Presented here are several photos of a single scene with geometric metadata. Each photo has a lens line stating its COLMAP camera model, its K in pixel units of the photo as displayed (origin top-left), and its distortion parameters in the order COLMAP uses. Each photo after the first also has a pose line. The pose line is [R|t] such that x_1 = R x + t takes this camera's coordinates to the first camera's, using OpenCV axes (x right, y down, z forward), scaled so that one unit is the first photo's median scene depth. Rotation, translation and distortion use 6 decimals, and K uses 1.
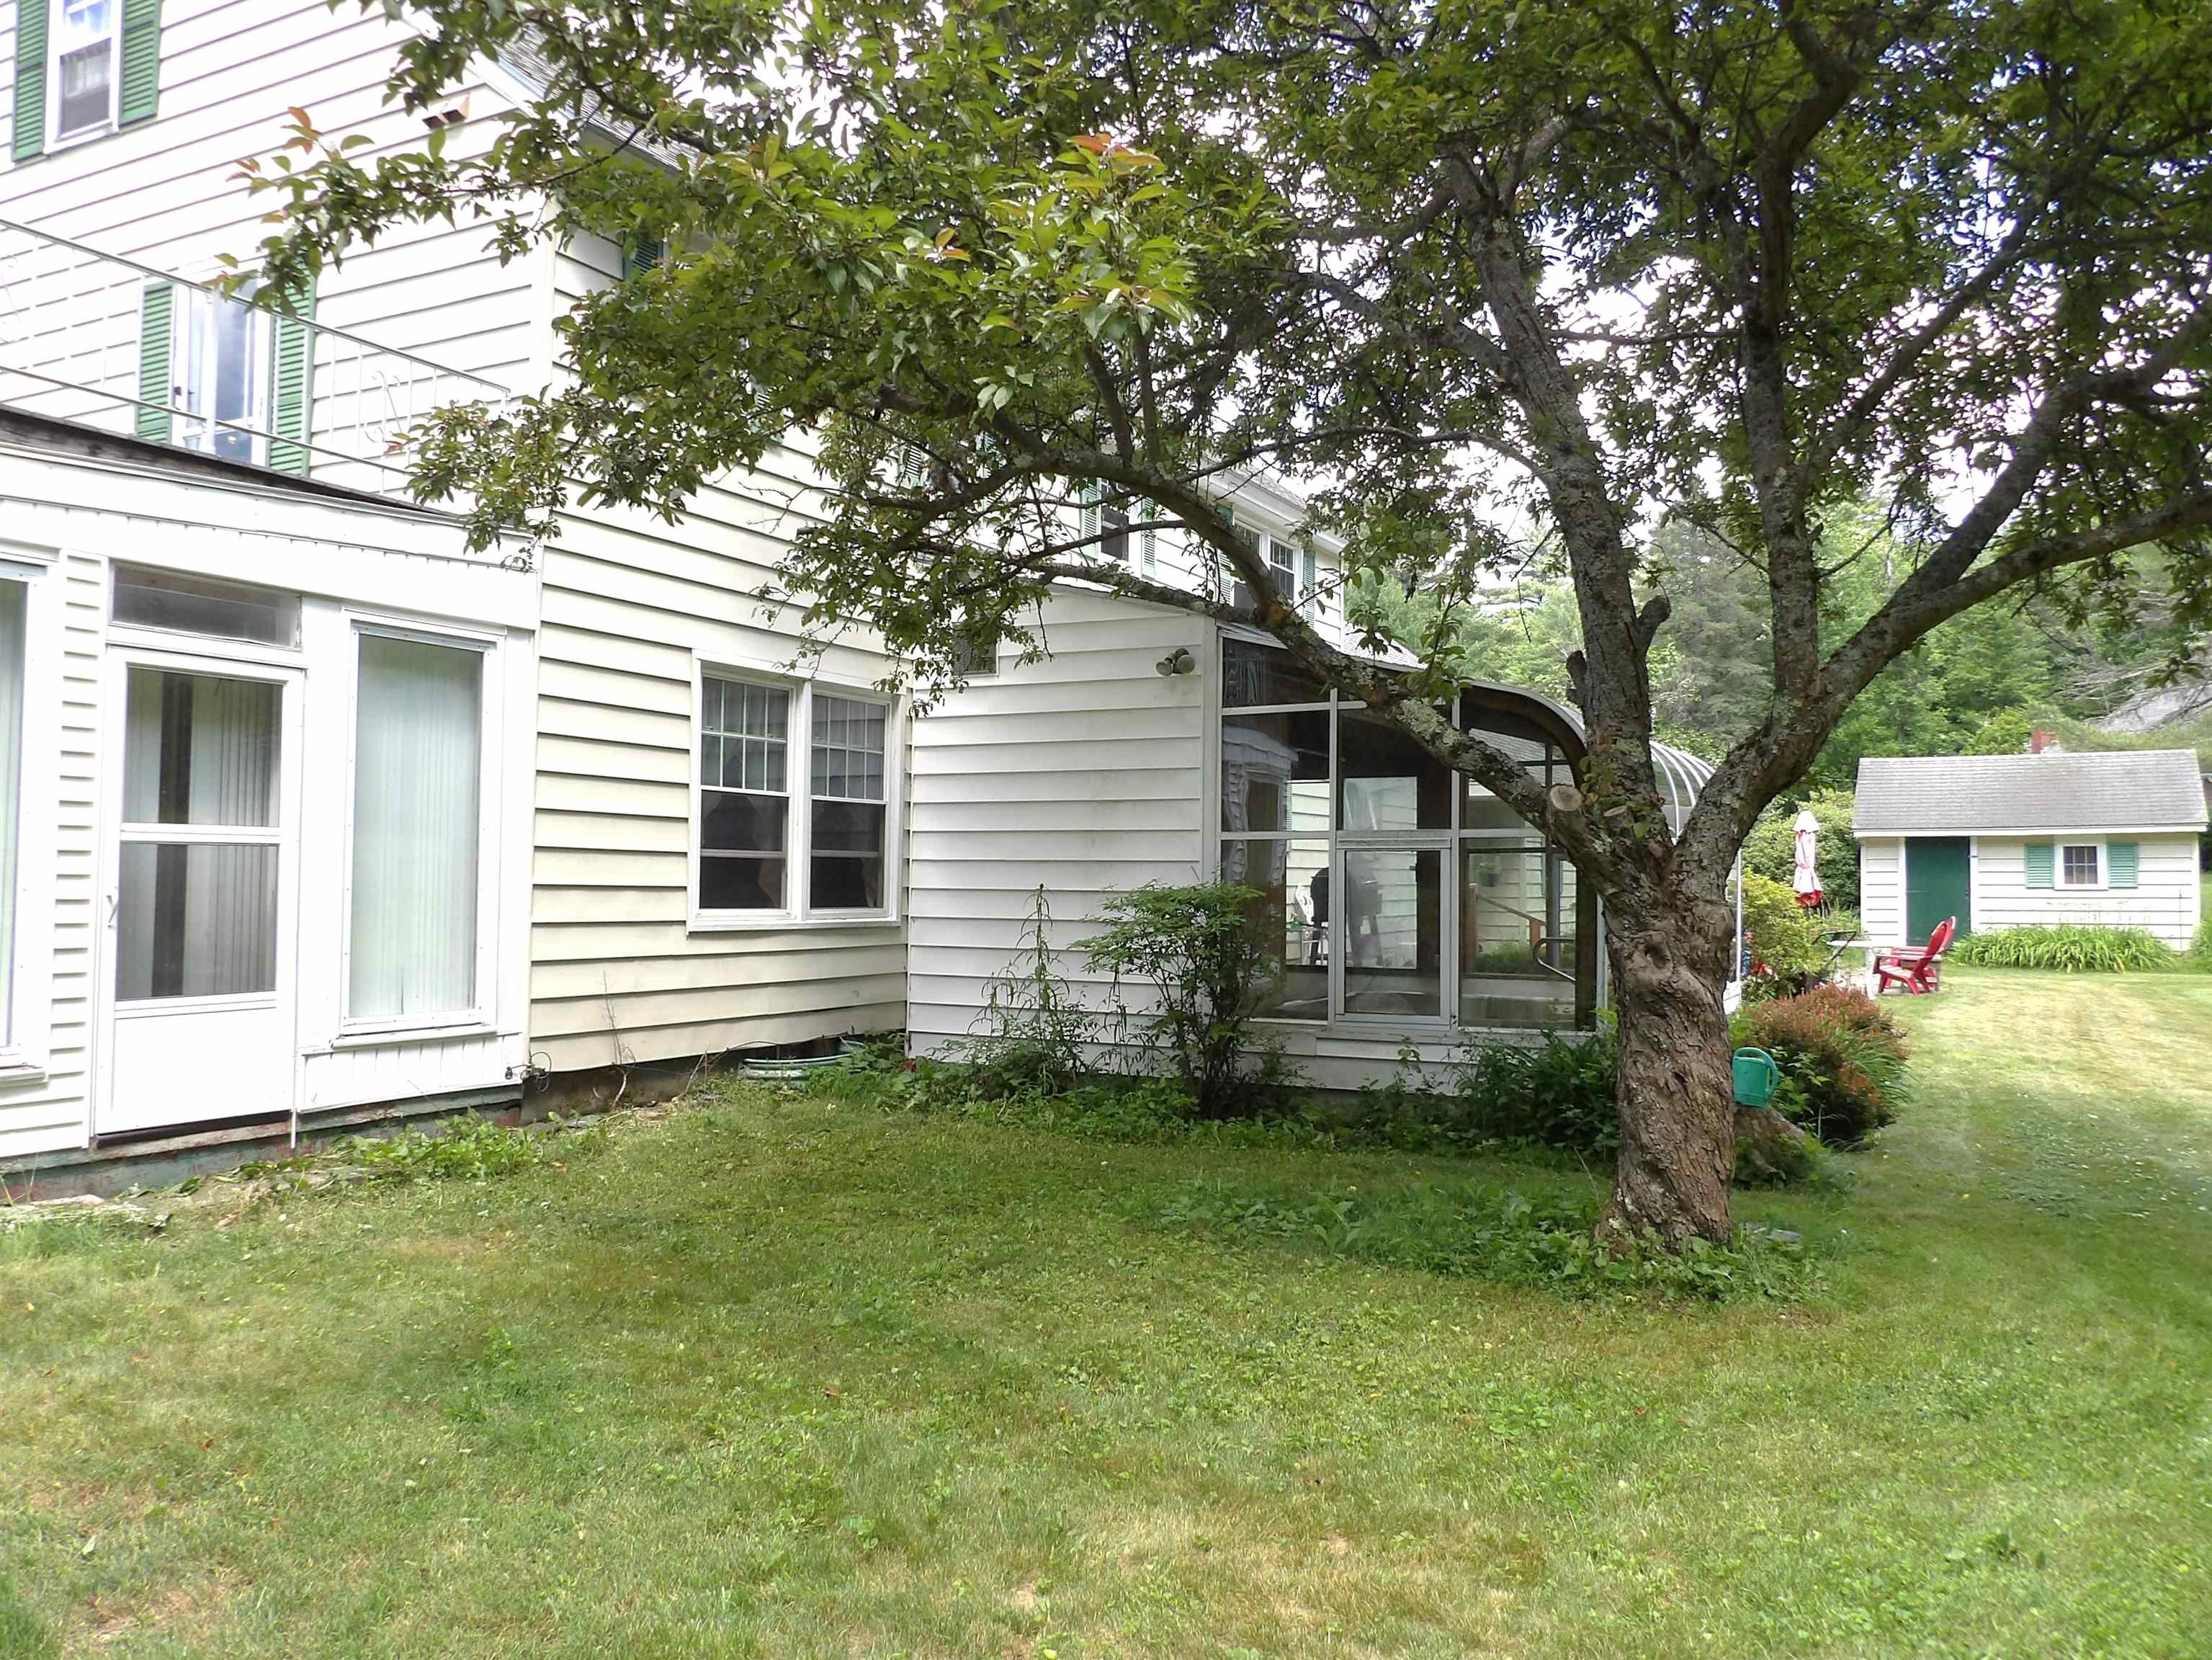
lens RADIAL K [[1704.0, 0, 1108.3], [0, 1704.0, 822.6], [0, 0, 1]] dist [-0.011601, -0.005793]
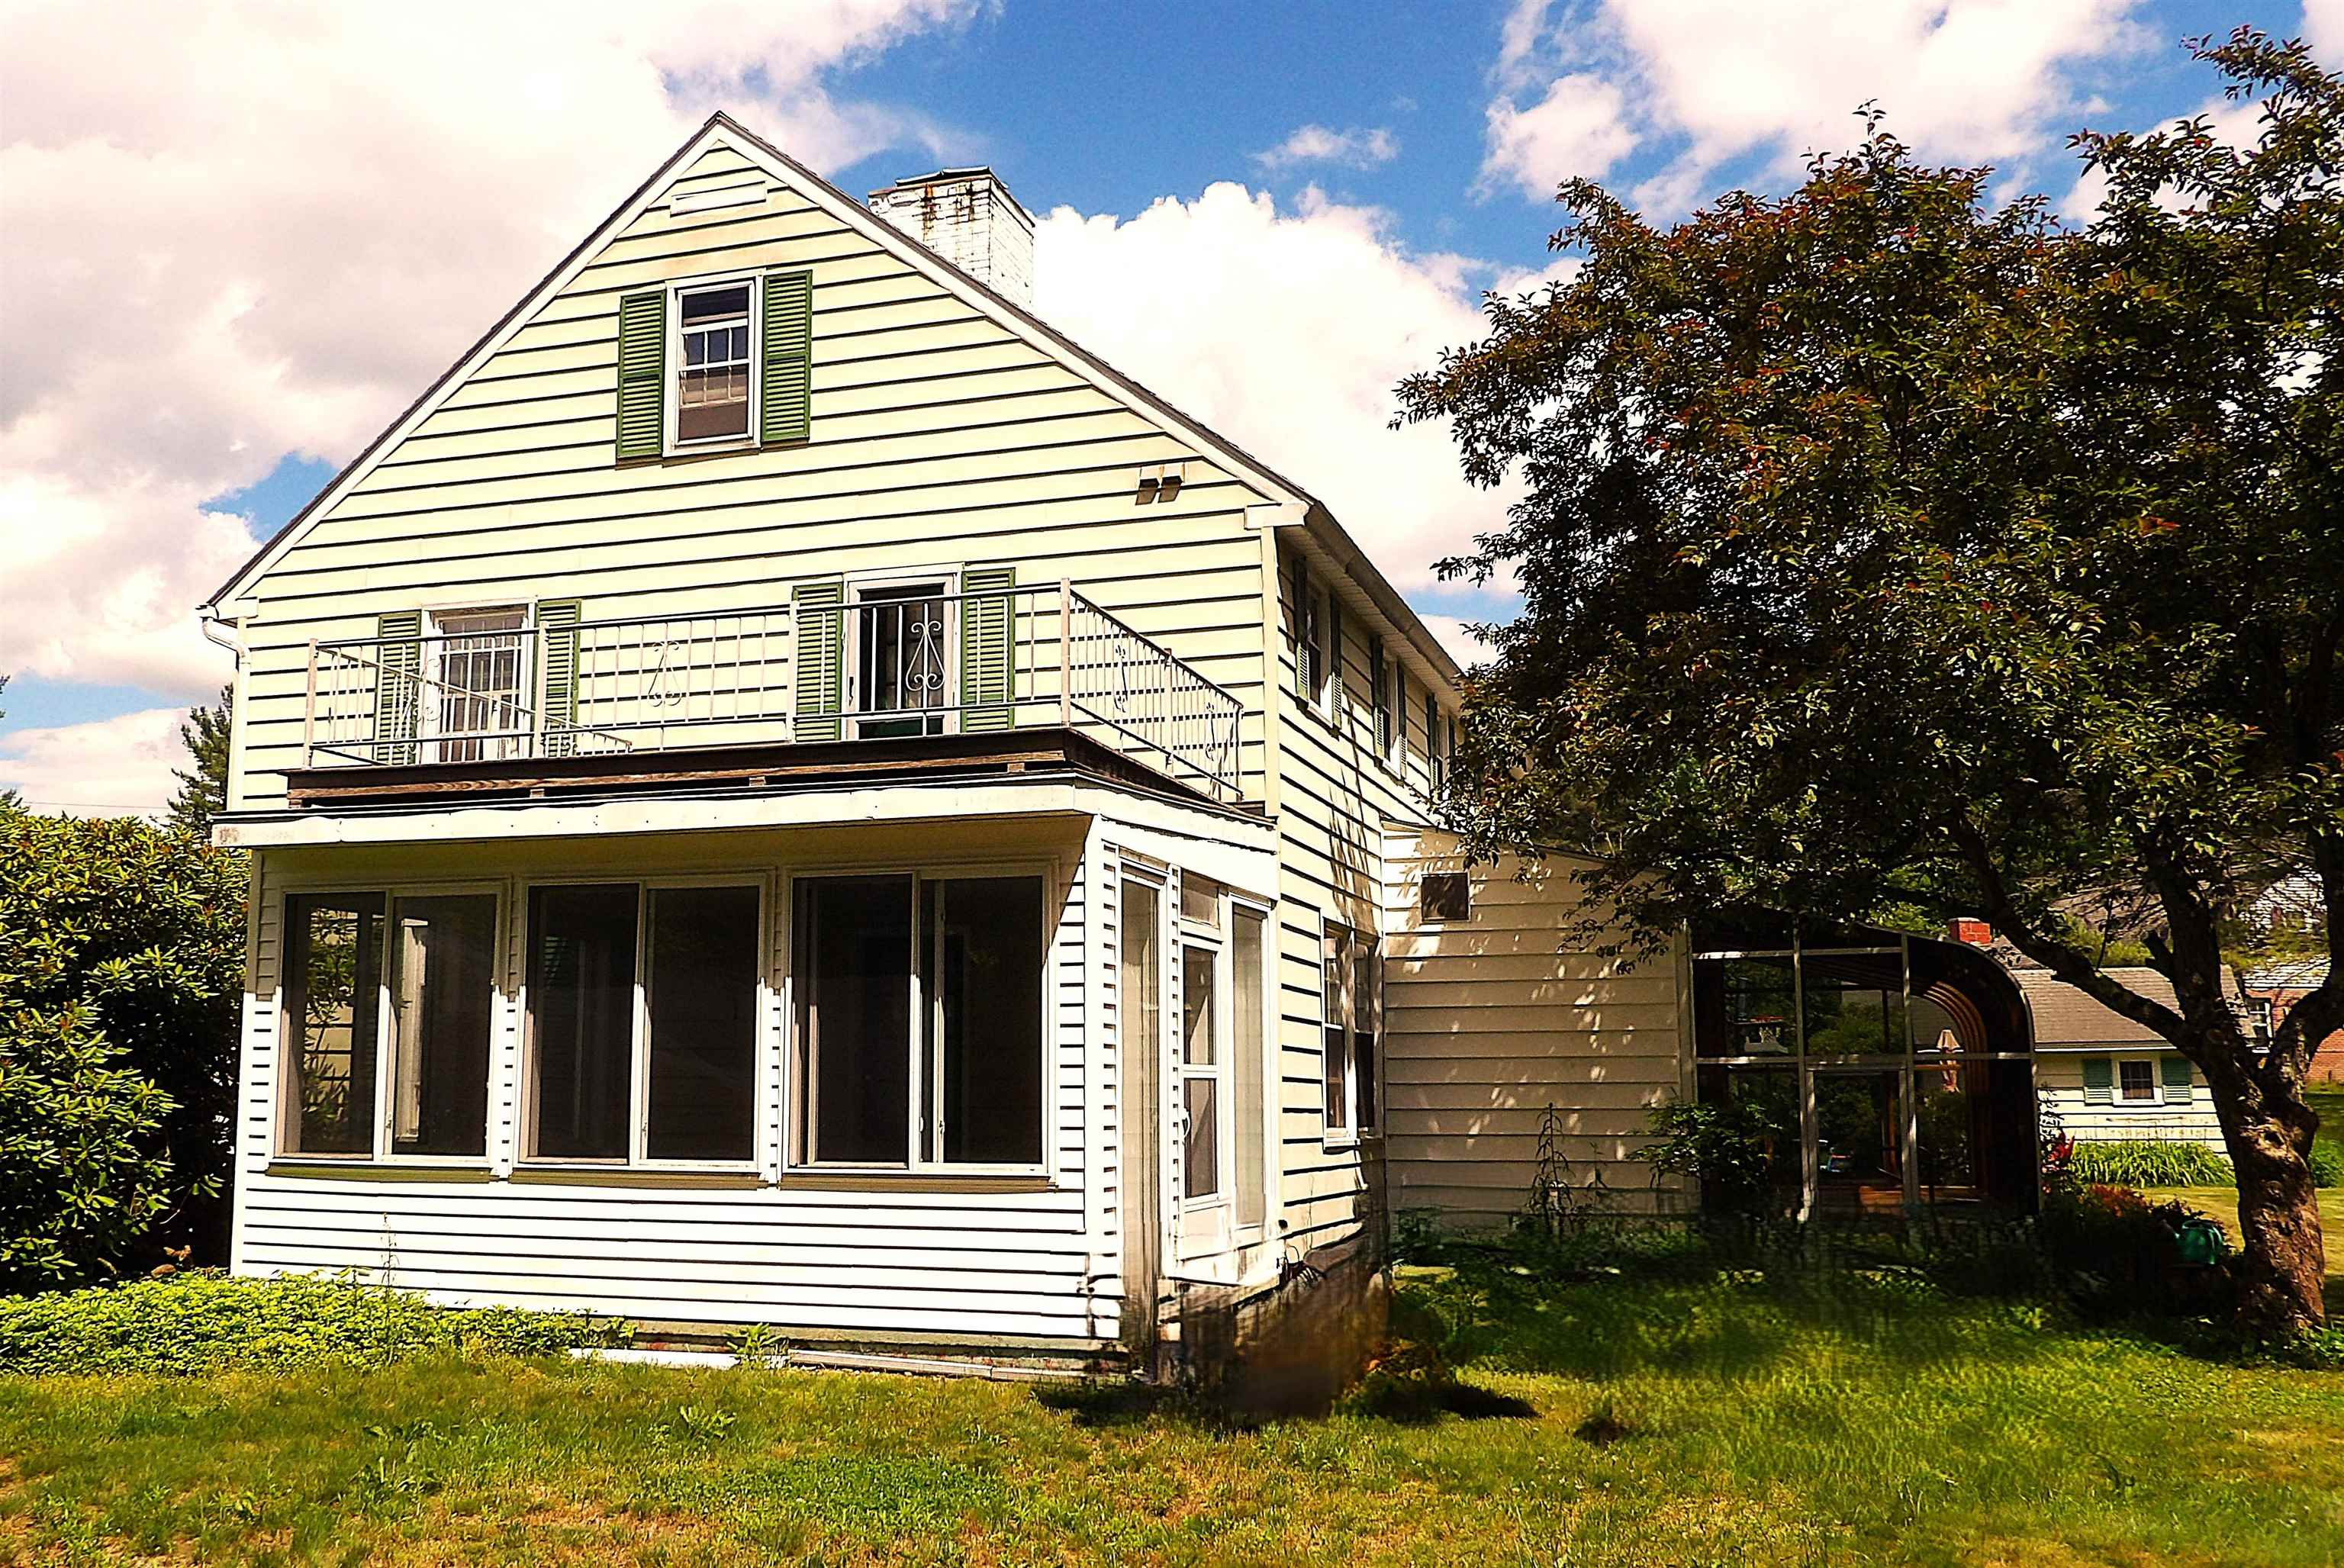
lens RADIAL K [[2130.5, 0, 1165.2], [0, 2130.5, 792.5], [0, 0, 1]] dist [0.023331, 0.005228]
pose [[0.984597, 0.010220, 0.174540, -0.568451], [0.010028, 0.993346, -0.114730, -0.011632], [-0.174551, 0.114713, 0.977943, -0.423912]]
